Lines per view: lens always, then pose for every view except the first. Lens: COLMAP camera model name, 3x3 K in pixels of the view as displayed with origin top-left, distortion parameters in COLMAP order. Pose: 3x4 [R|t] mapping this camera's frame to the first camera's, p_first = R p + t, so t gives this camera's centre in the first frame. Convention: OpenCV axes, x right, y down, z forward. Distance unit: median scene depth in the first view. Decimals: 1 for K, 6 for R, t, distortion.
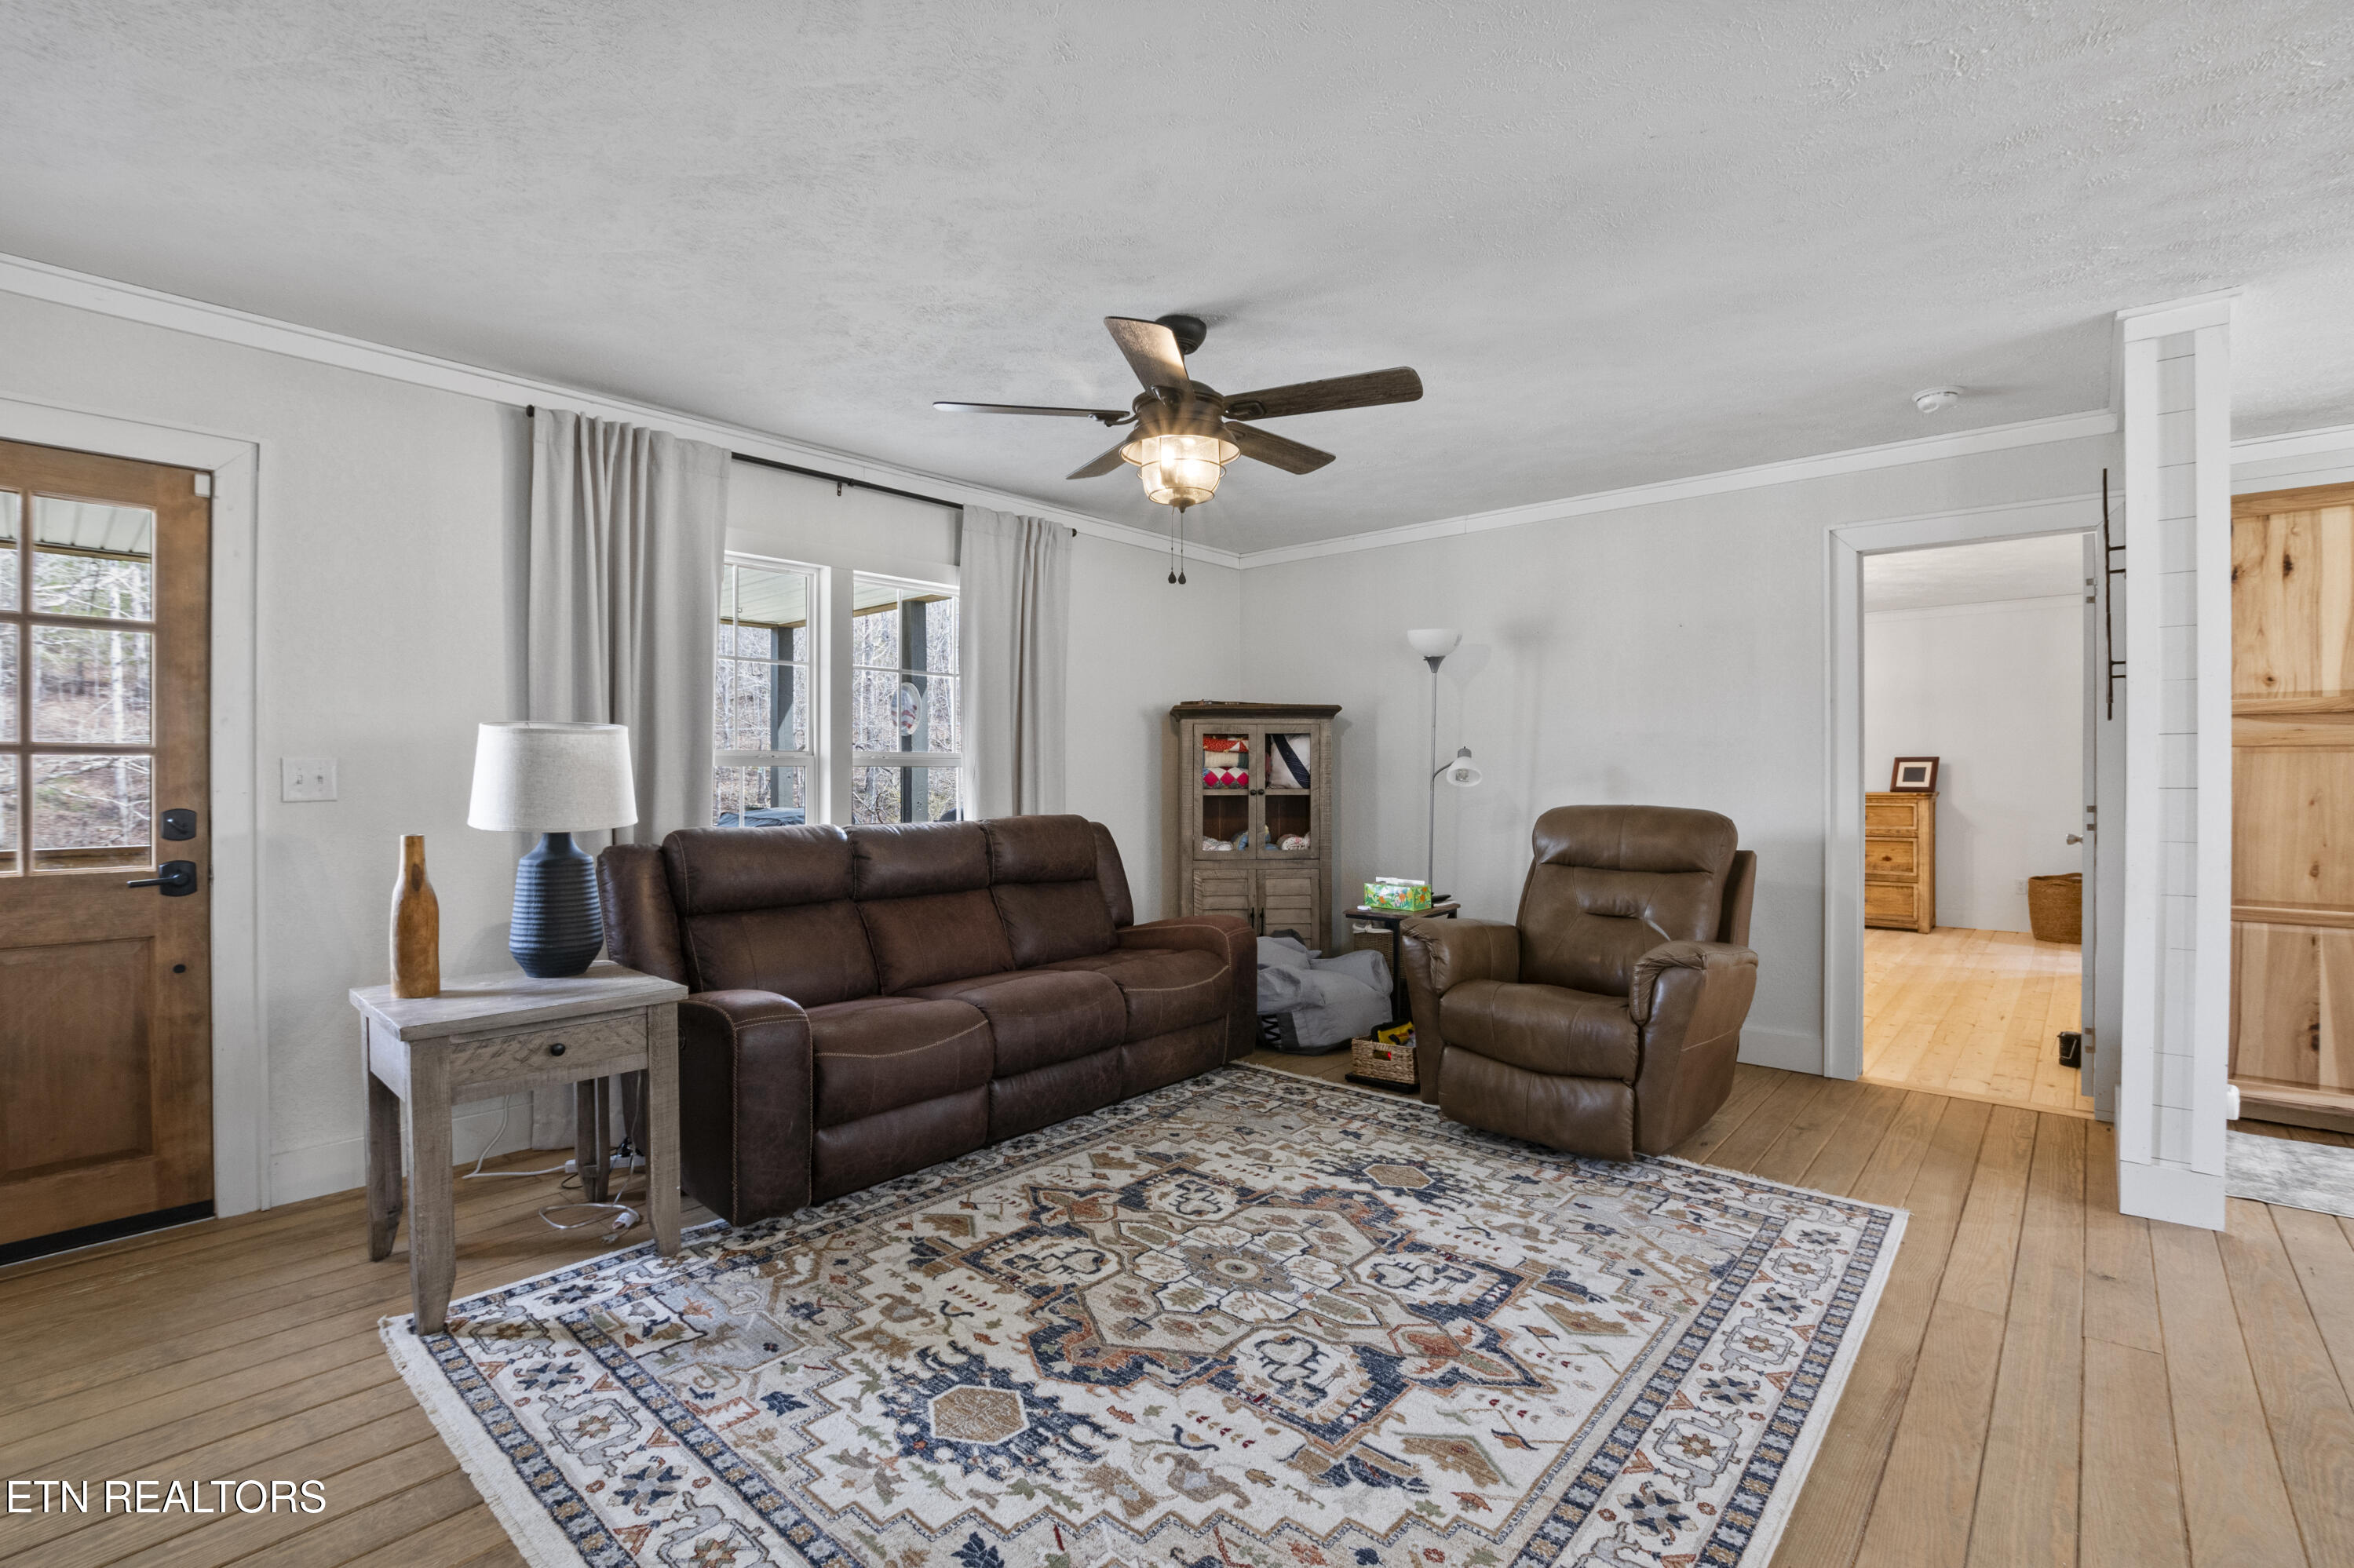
lens RADIAL K [[1046.9, 0, 1185.0], [0, 1046.9, 785.3], [0, 0, 1]] dist [-0.033601, 0.005091]
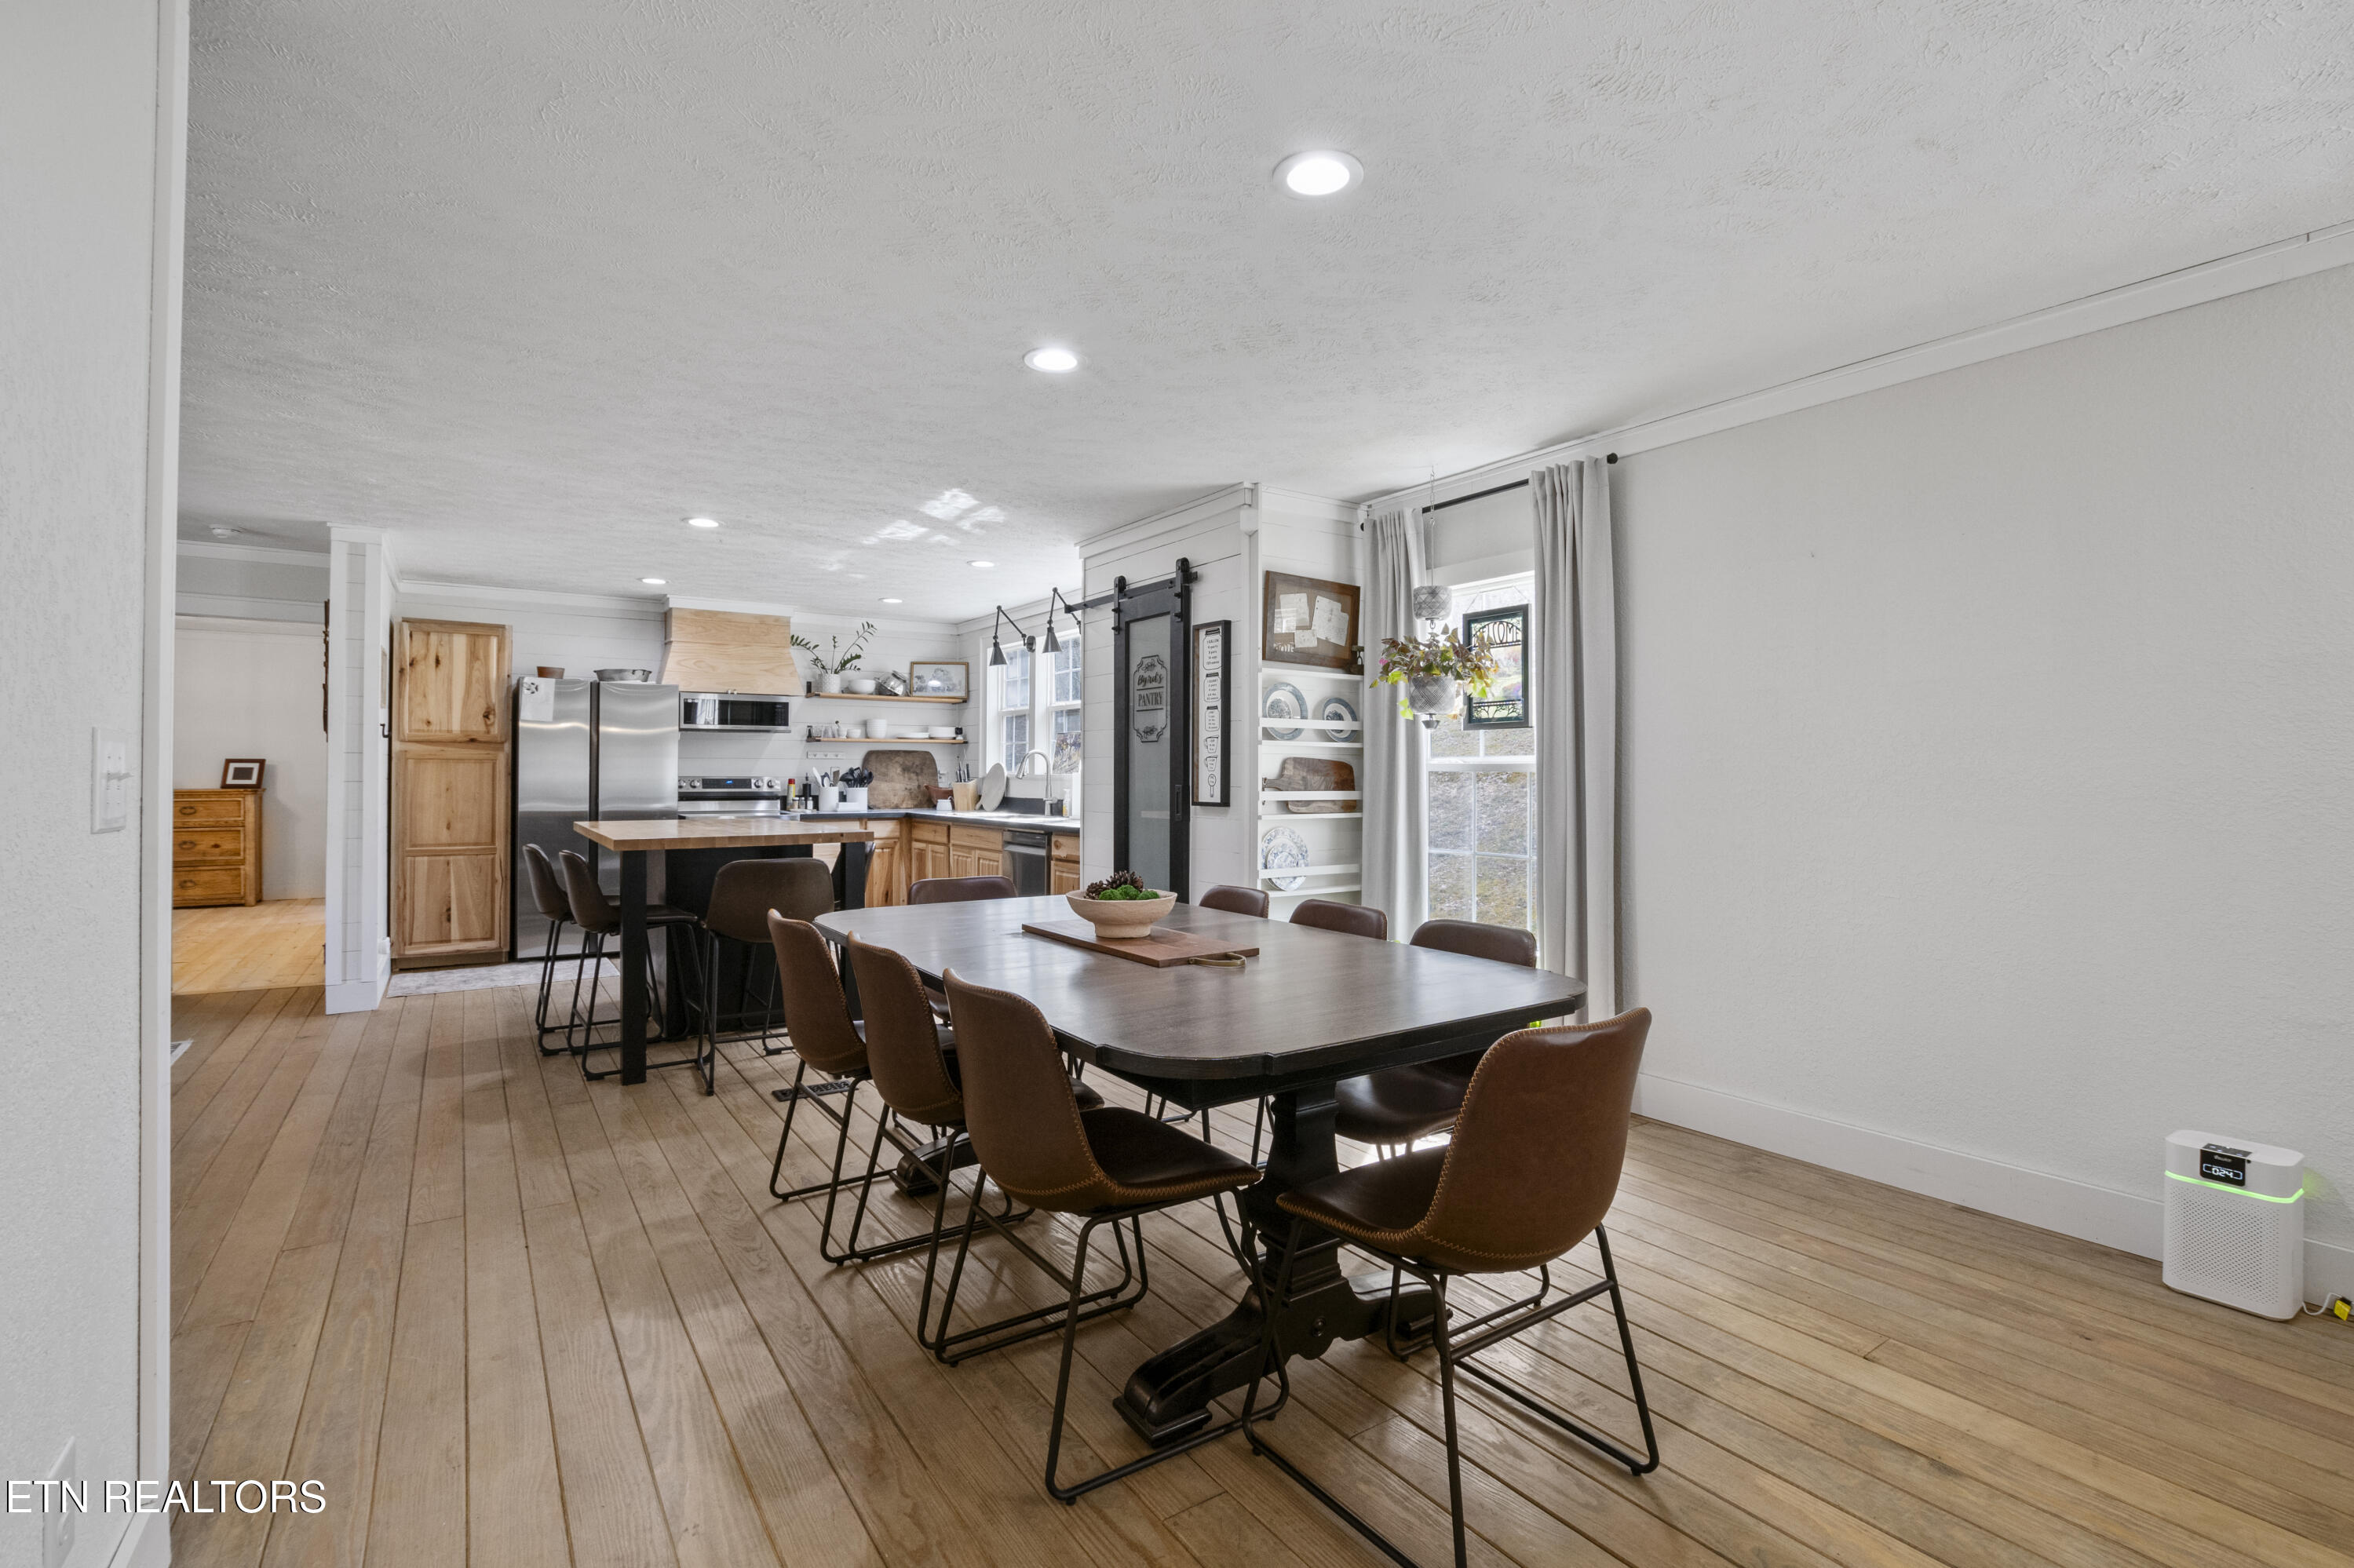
lens RADIAL K [[1046.9, 0, 1194.6], [0, 1046.9, 763.6], [0, 0, 1]] dist [-0.033601, 0.005091]
pose [[0.233061, 0.013639, 0.972366, -0.441502], [0.006599, 0.999856, -0.015606, 0.008251], [-0.972440, 0.010054, 0.232938, -0.833278]]
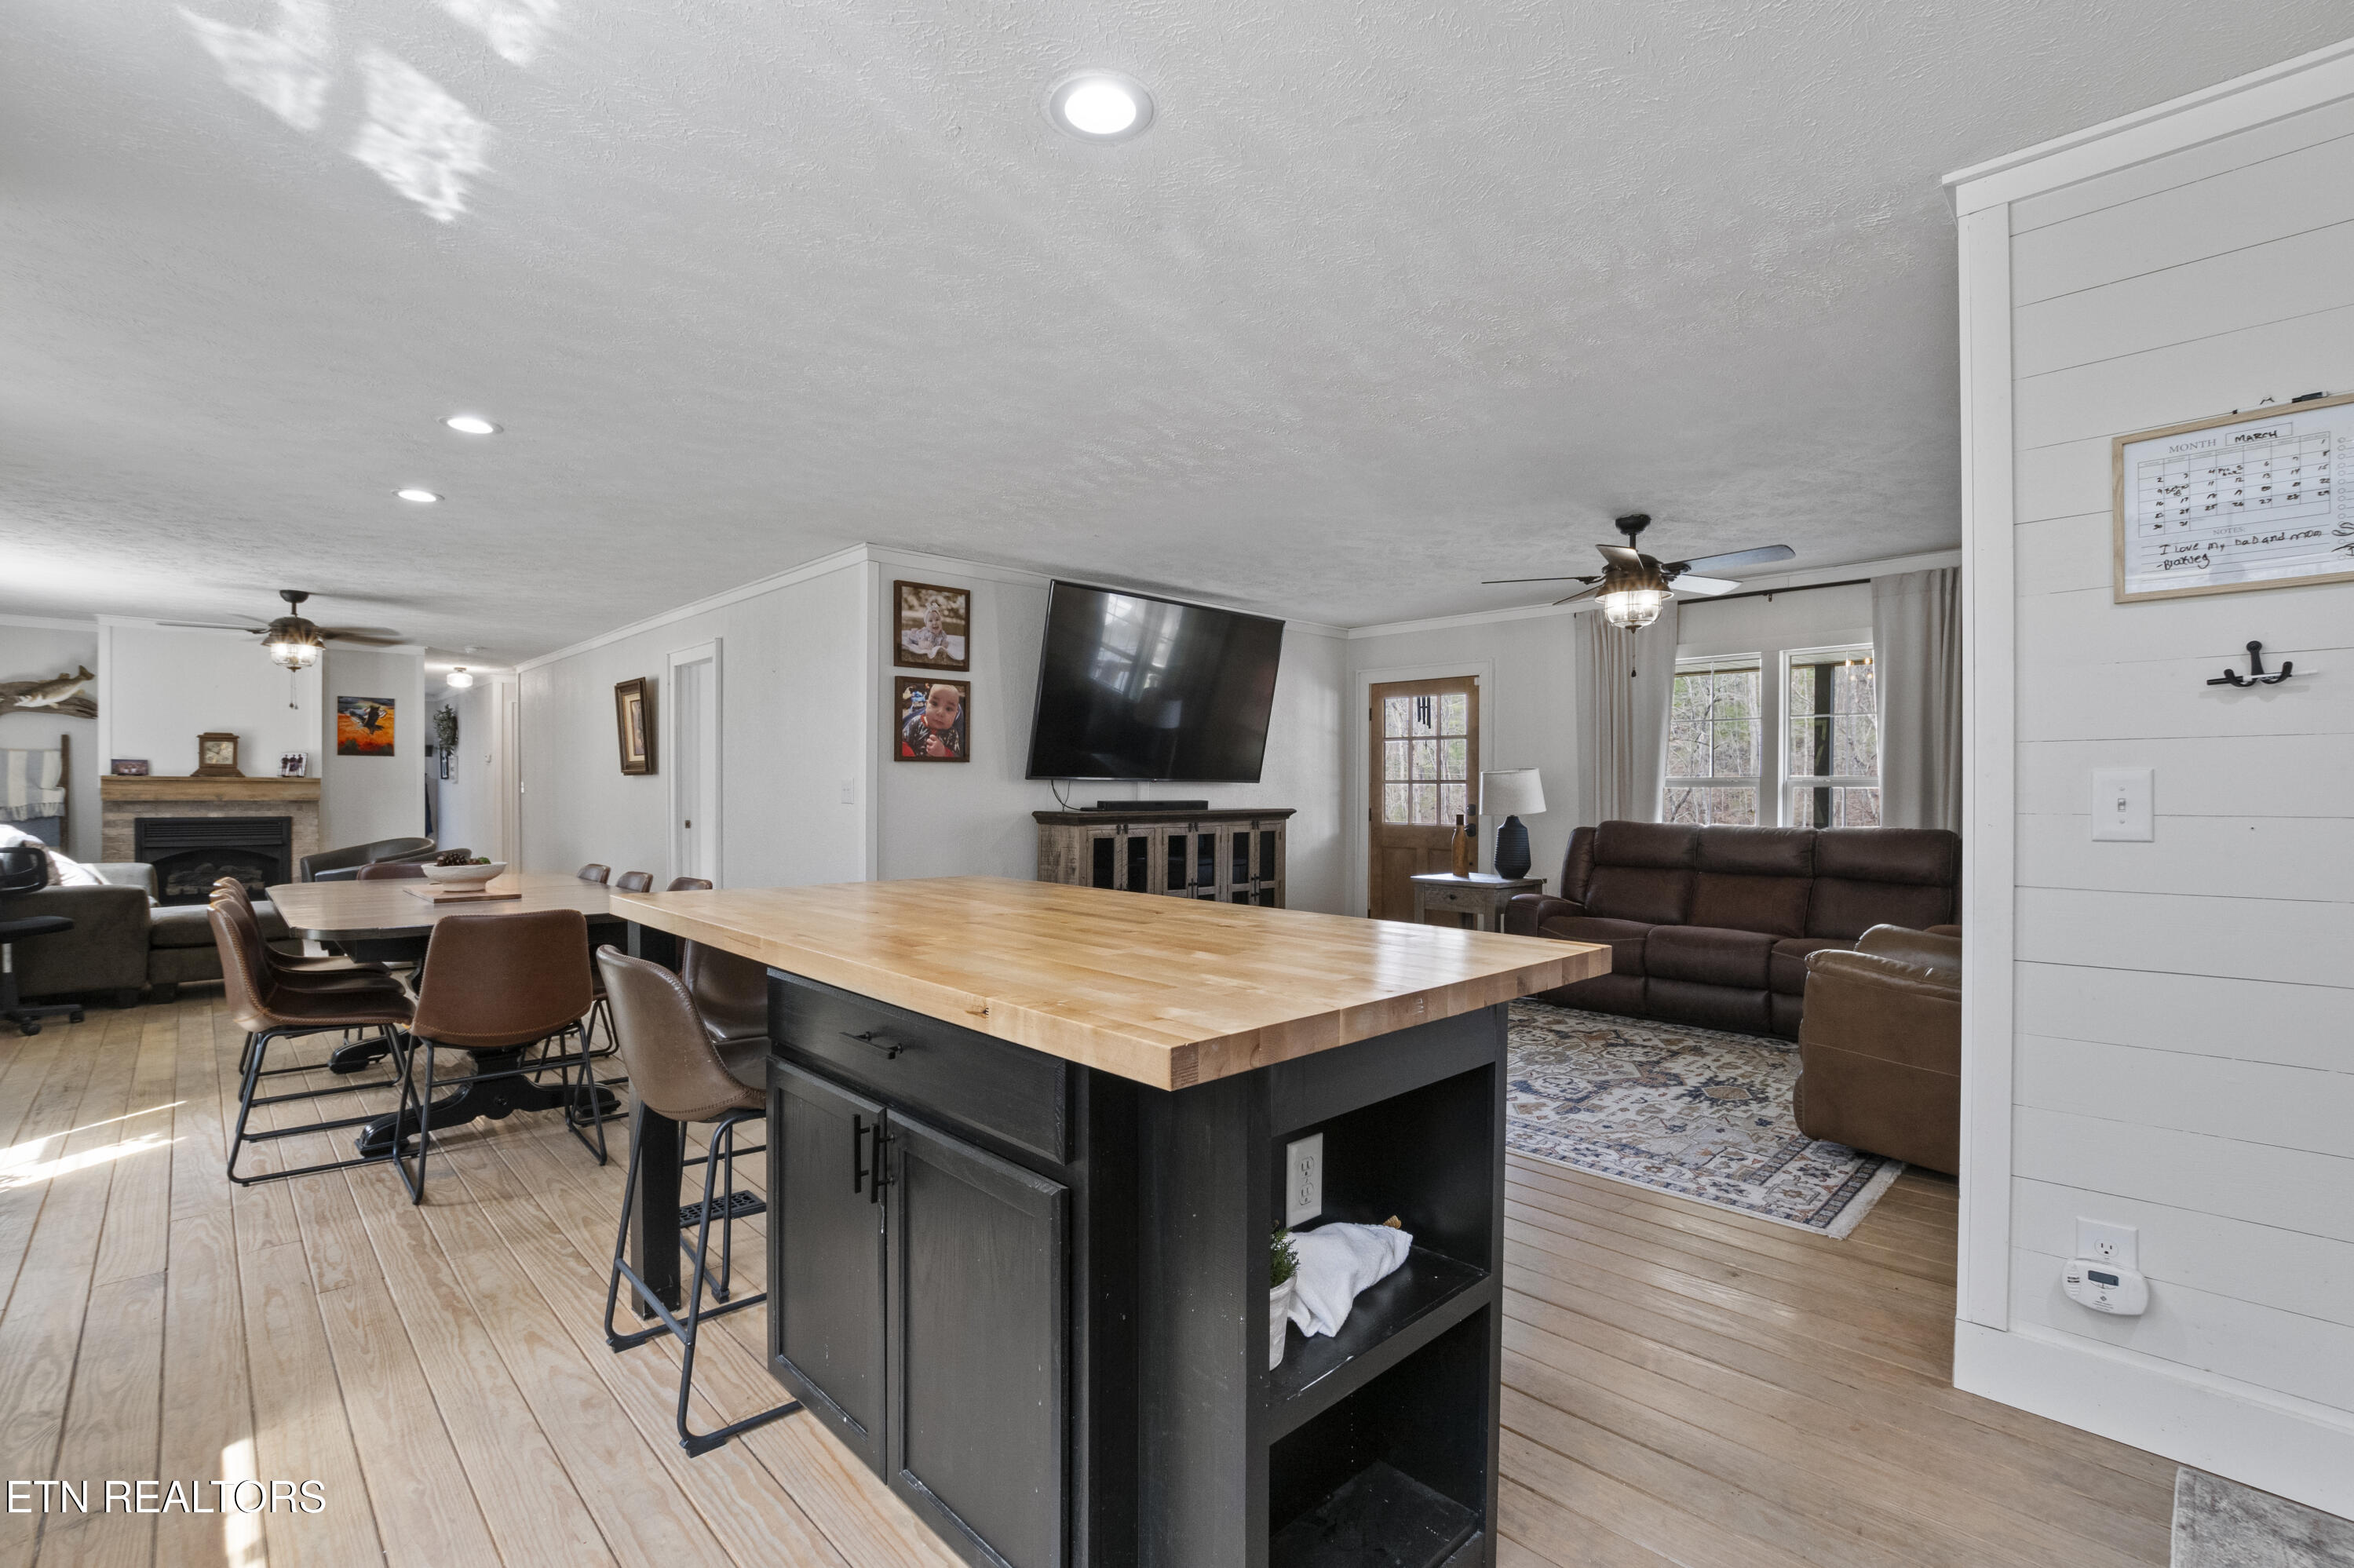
lens RADIAL K [[1046.9, 0, 1183.3], [0, 1046.9, 806.1], [0, 0, 1]] dist [-0.033601, 0.005091]
pose [[-0.077936, 0.016708, -0.996818, 1.558328], [-0.014261, 0.999739, 0.017872, -0.008037], [0.996856, 0.015608, -0.077677, 0.393663]]
